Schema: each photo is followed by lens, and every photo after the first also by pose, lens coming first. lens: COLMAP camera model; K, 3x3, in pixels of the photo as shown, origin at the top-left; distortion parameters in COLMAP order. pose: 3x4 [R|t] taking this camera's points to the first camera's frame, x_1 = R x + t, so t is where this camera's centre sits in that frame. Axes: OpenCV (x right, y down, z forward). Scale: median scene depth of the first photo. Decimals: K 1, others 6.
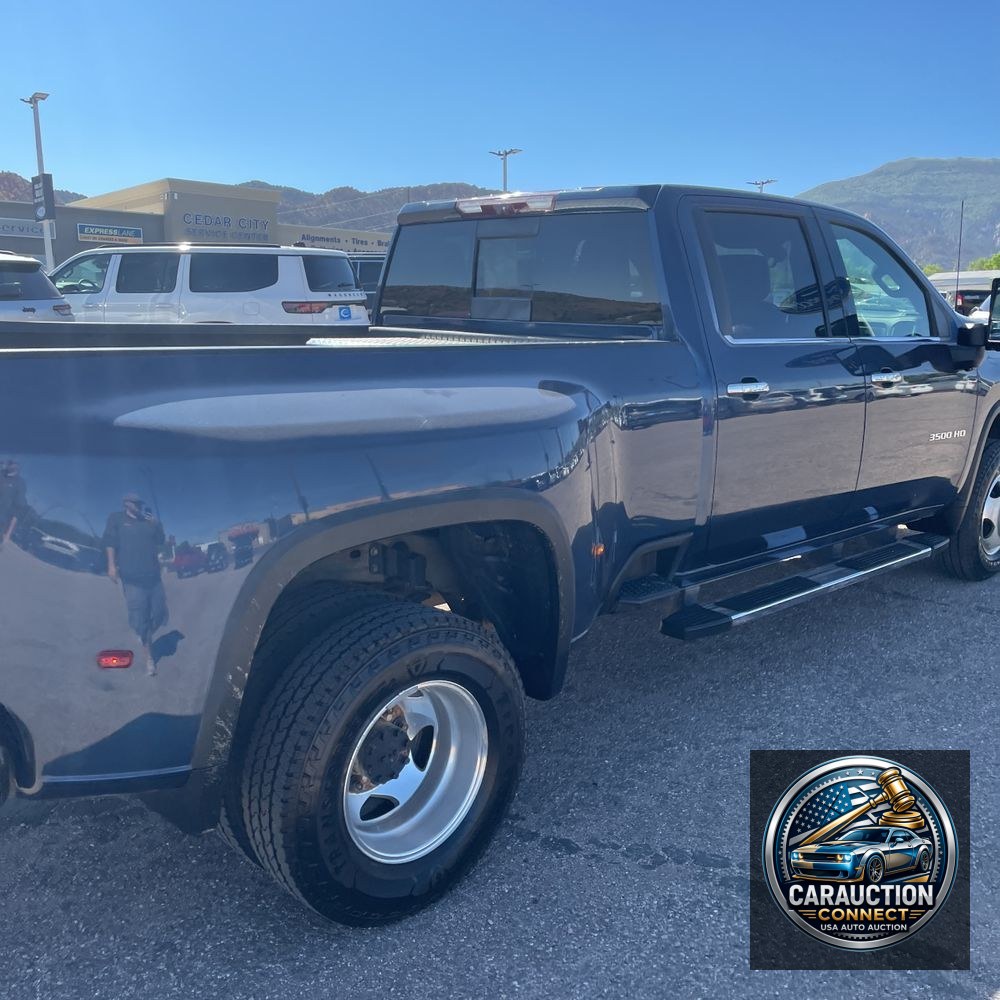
lens RADIAL K [[1021.1, 0, 493.0], [0, 1021.1, 524.5], [0, 0, 1]] dist [0.039787, 0.000000]
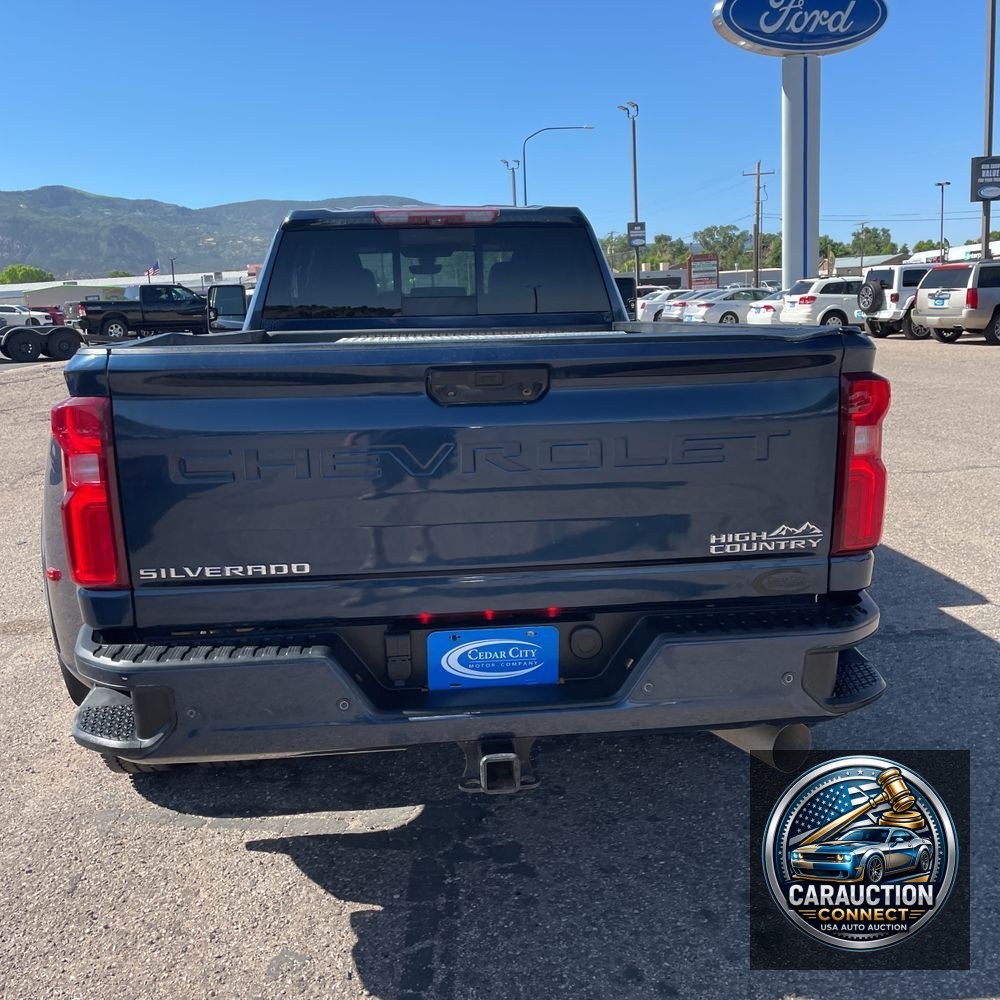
lens RADIAL K [[1021.1, 0, 498.5], [0, 1021.1, 502.0], [0, 0, 1]] dist [0.039787, 0.000000]
pose [[0.625274, -0.179504, 0.759480, -0.643452], [0.205351, 0.976736, 0.061789, -0.039644], [-0.752903, 0.117325, 0.647589, 0.169409]]
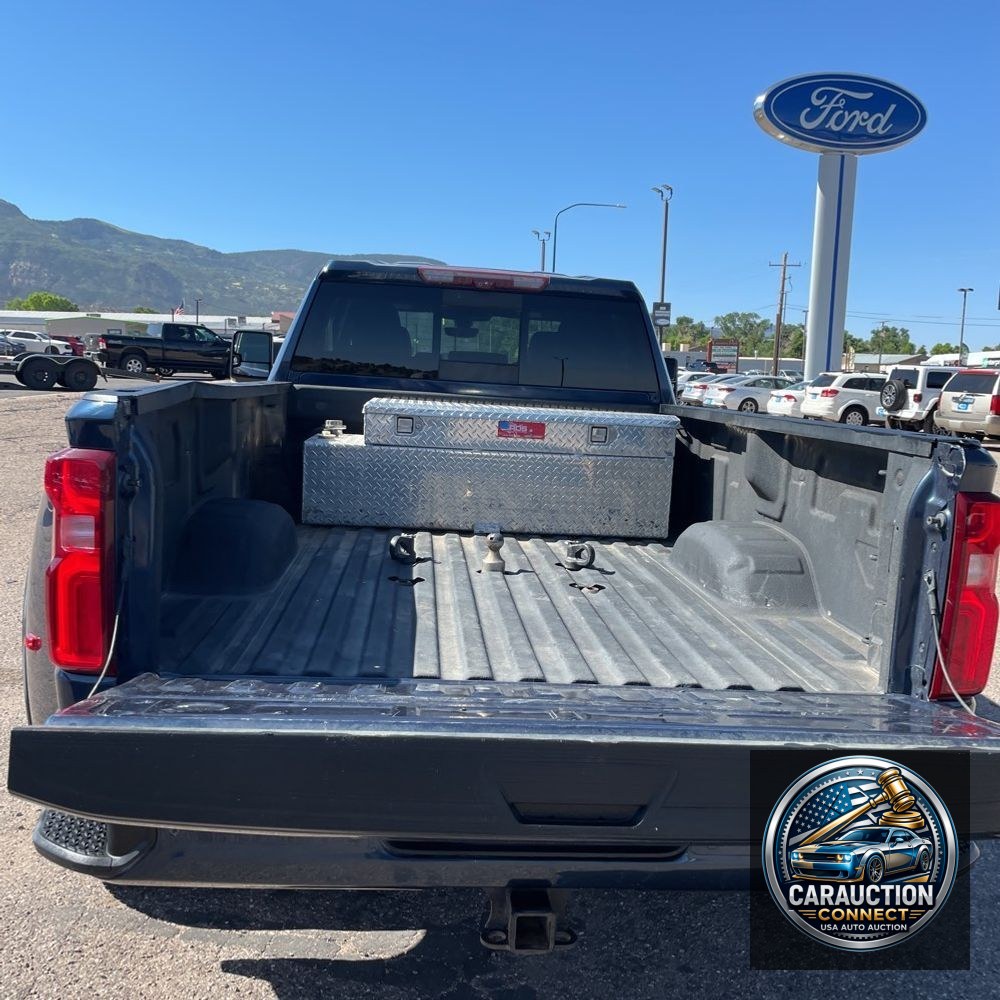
lens RADIAL K [[1021.1, 0, 512.1], [0, 1021.1, 524.6], [0, 0, 1]] dist [0.039787, 0.000000]
pose [[0.629481, -0.096770, 0.770966, -0.611136], [0.124885, 0.991915, 0.022536, -0.052771], [-0.766914, 0.082096, 0.636477, 0.218615]]
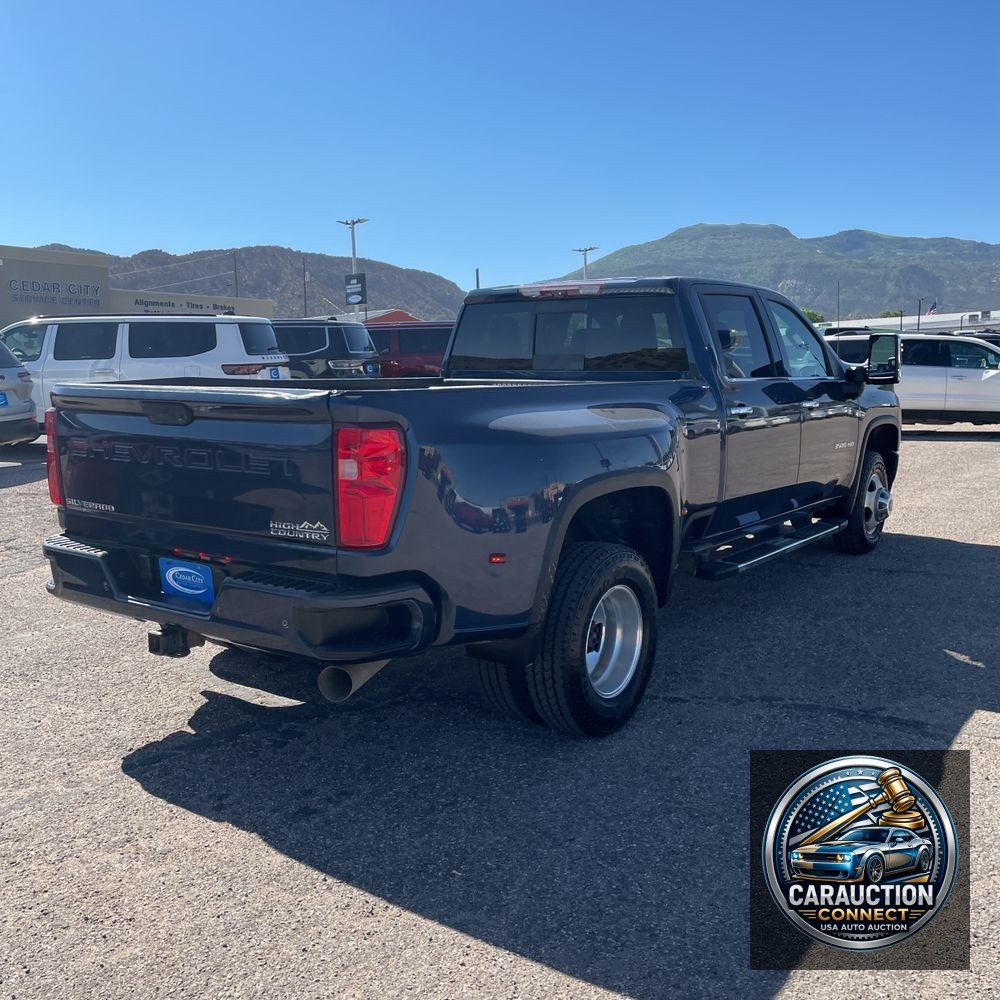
lens RADIAL K [[1021.1, 0, 491.5], [0, 1021.1, 518.0], [0, 0, 1]] dist [0.039787, 0.000000]
pose [[0.985342, -0.046604, 0.164101, -0.243107], [0.056682, 0.996748, -0.057271, 0.059213], [-0.160898, 0.065733, 0.984780, -0.271491]]
